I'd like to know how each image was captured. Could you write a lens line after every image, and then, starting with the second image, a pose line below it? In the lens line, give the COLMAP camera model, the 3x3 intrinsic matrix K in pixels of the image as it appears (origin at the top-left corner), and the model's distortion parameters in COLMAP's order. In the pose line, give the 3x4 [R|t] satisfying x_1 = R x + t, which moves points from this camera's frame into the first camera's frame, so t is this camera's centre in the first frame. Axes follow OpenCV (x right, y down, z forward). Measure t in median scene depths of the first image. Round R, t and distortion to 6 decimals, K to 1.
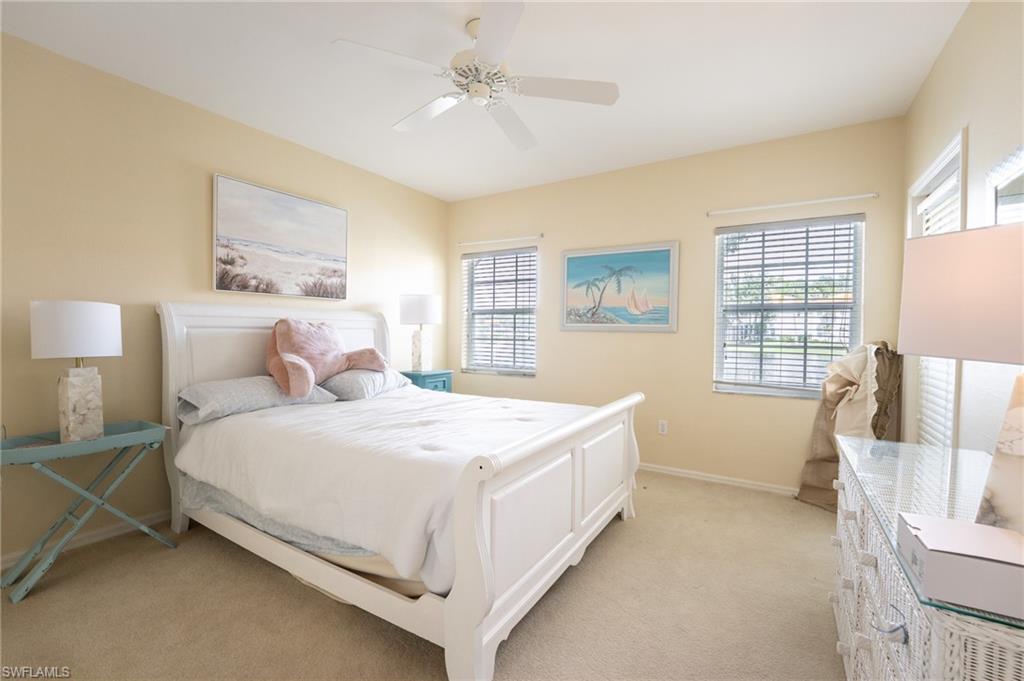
lens RADIAL K [[431.5, 0, 514.2], [0, 431.5, 341.8], [0, 0, 1]] dist [-0.017017, 0.000232]
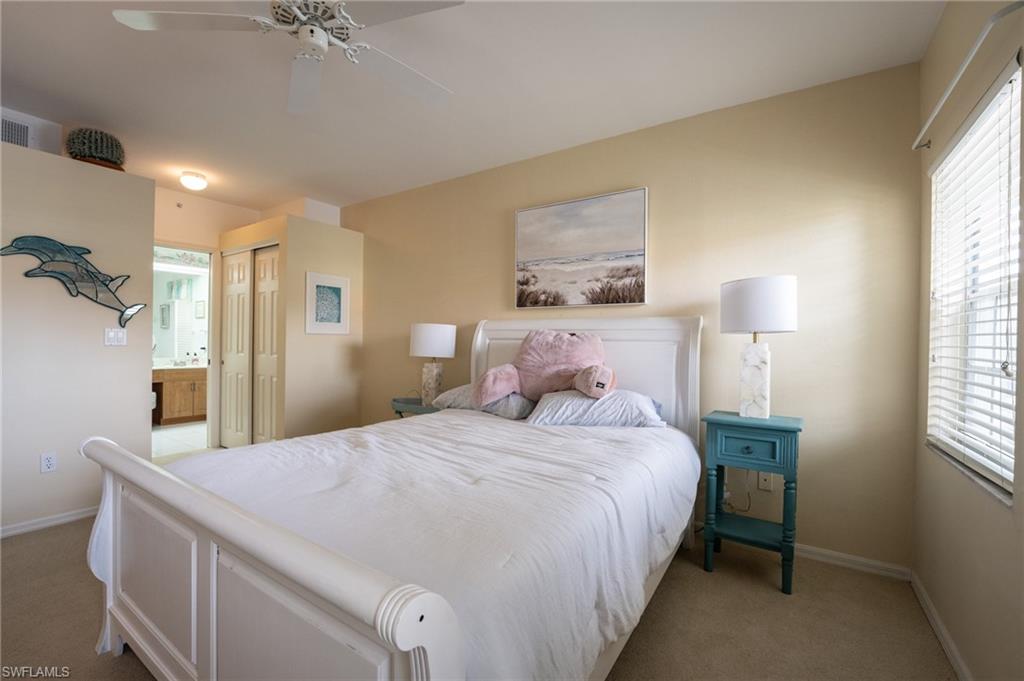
lens RADIAL K [[431.5, 0, 510.1], [0, 431.5, 340.2], [0, 0, 1]] dist [-0.017017, 0.000232]
pose [[-0.031899, -0.001281, -0.999490, 0.457101], [-0.033084, 0.999453, -0.000225, -0.026539], [0.998943, 0.033060, -0.031924, 0.918022]]
